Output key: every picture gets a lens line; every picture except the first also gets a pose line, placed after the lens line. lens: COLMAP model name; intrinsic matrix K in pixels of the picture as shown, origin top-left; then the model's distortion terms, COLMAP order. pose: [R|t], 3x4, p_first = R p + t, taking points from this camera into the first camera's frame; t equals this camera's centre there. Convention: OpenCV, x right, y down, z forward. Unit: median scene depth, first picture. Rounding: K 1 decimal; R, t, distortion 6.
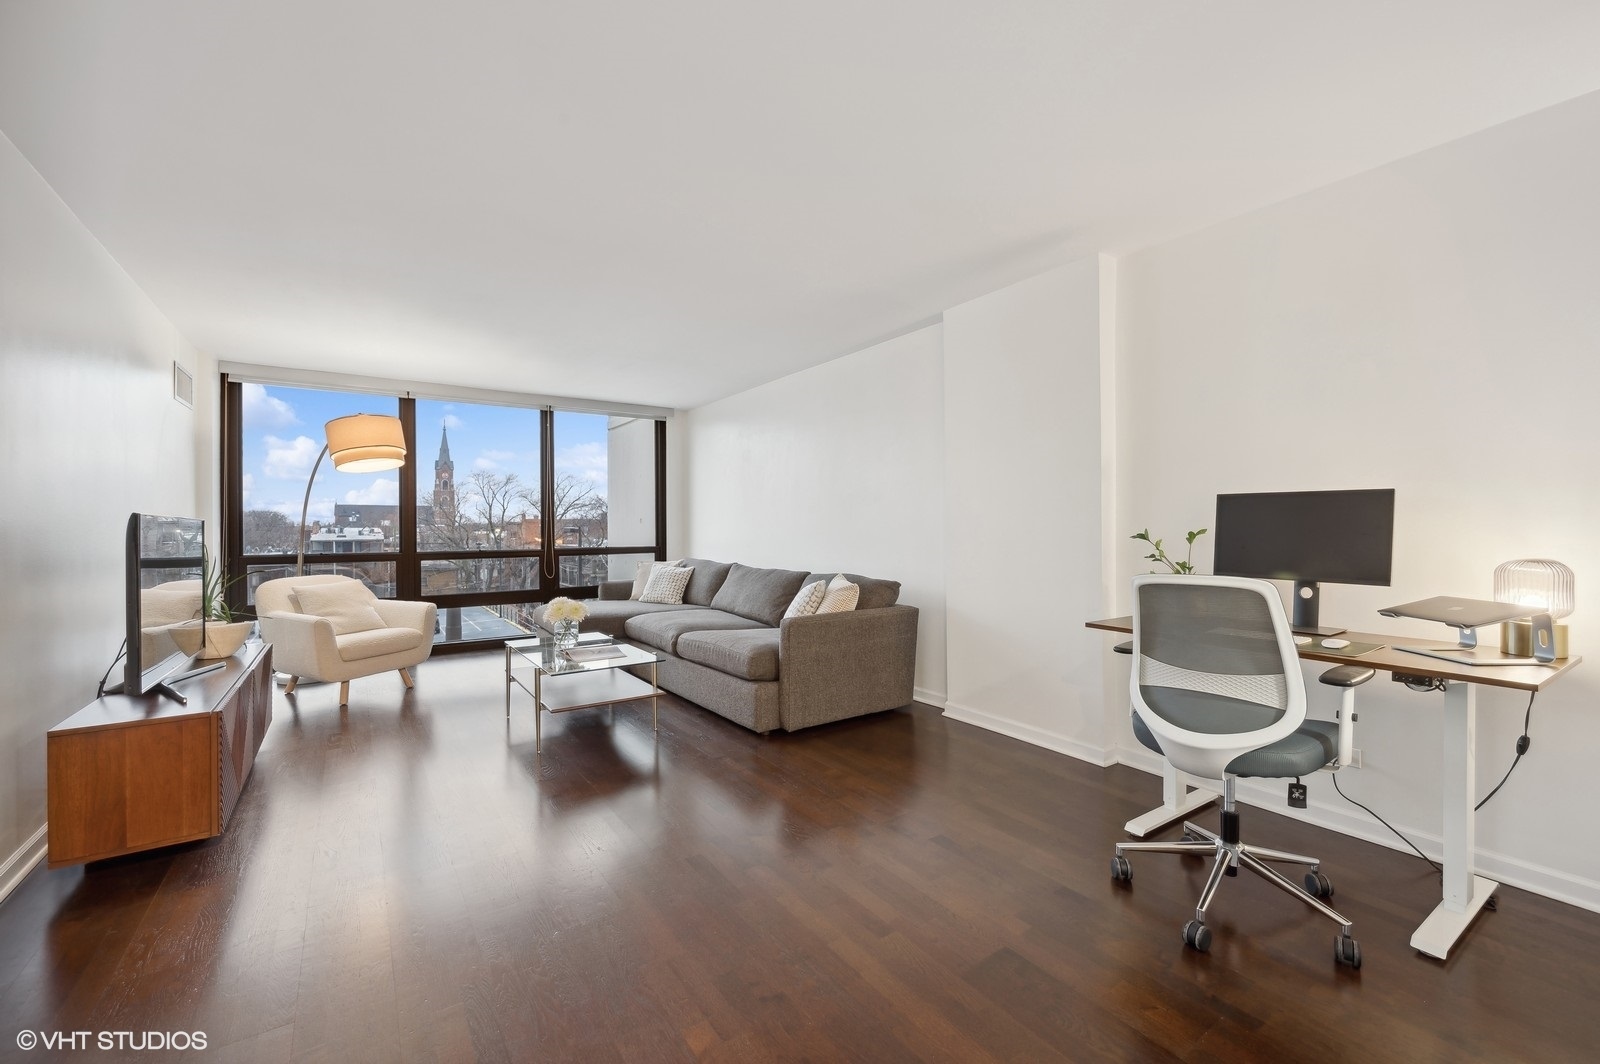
lens RADIAL K [[648.1, 0, 798.1], [0, 648.1, 525.7], [0, 0, 1]] dist [0.000754, 0.000181]
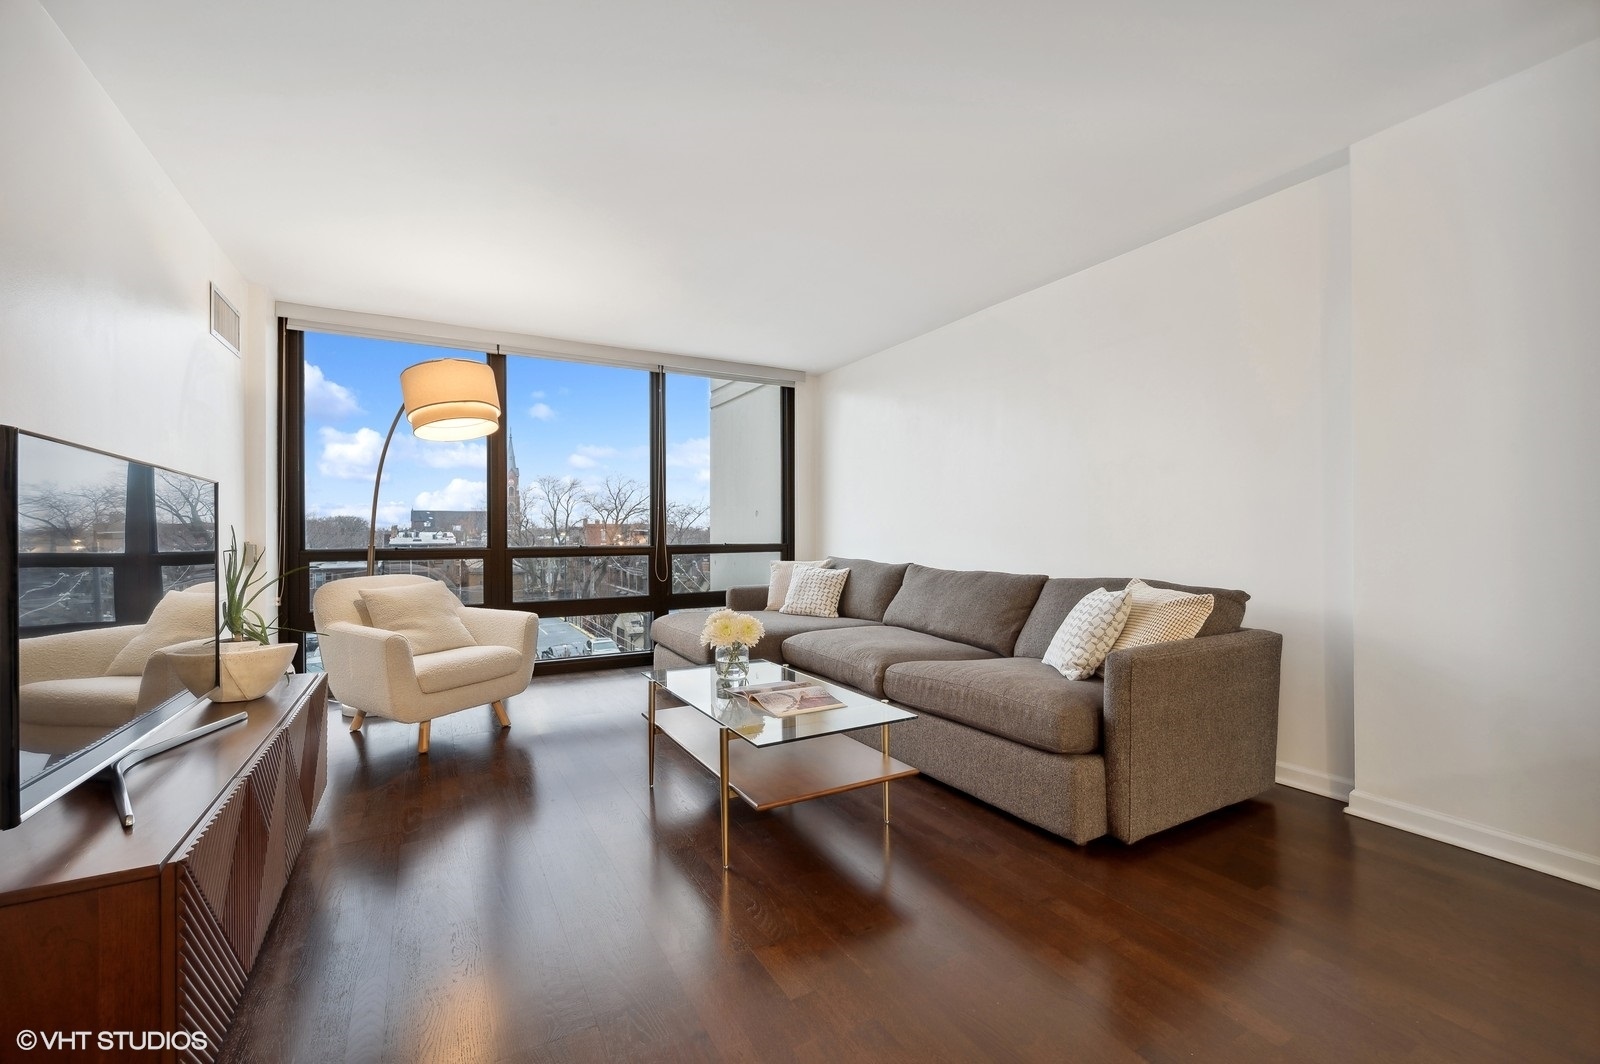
lens RADIAL K [[665.0, 0, 783.1], [0, 665.0, 530.1], [0, 0, 1]] dist [0.000074, -0.000265]
pose [[0.993903, 0.000451, -0.110259, -0.189279], [-0.000610, 0.999999, -0.001406, 0.023870], [0.110258, 0.001464, 0.993902, 0.263107]]
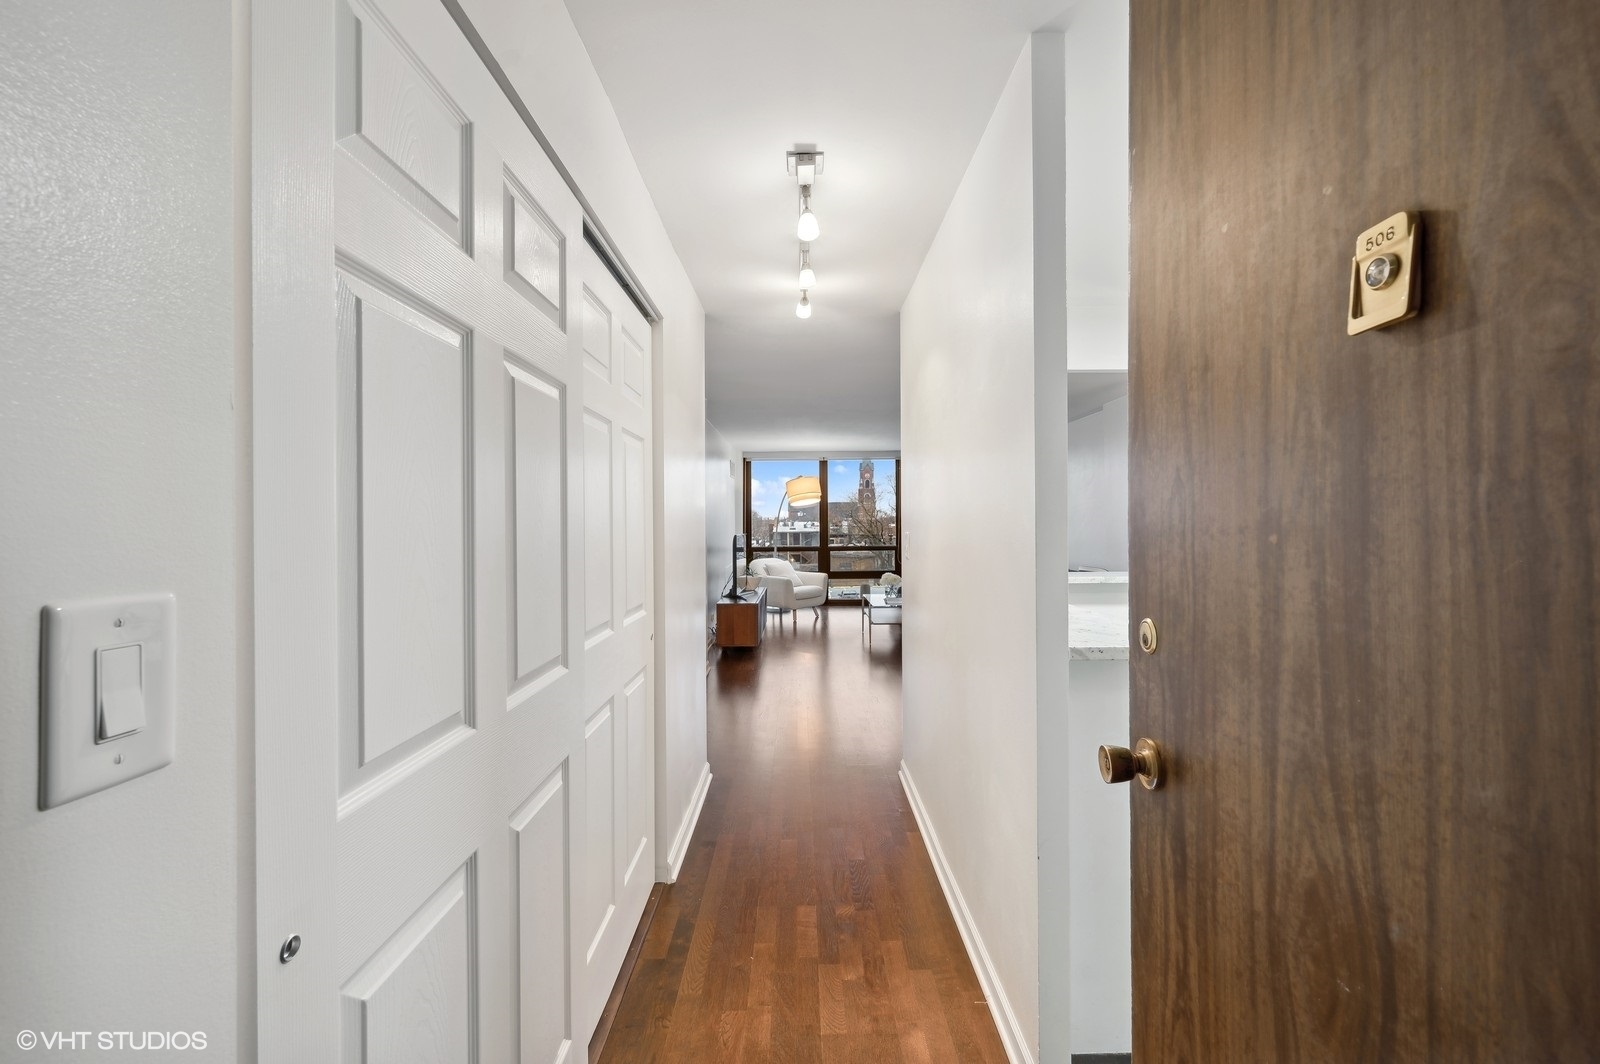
lens RADIAL K [[648.1, 0, 798.1], [0, 648.1, 525.7], [0, 0, 1]] dist [0.000754, 0.000181]
pose [[0.822289, 0.006351, -0.569034, 0.414003], [-0.000978, 0.999952, 0.009747, -0.040004], [0.569069, -0.007458, 0.822256, -0.589586]]
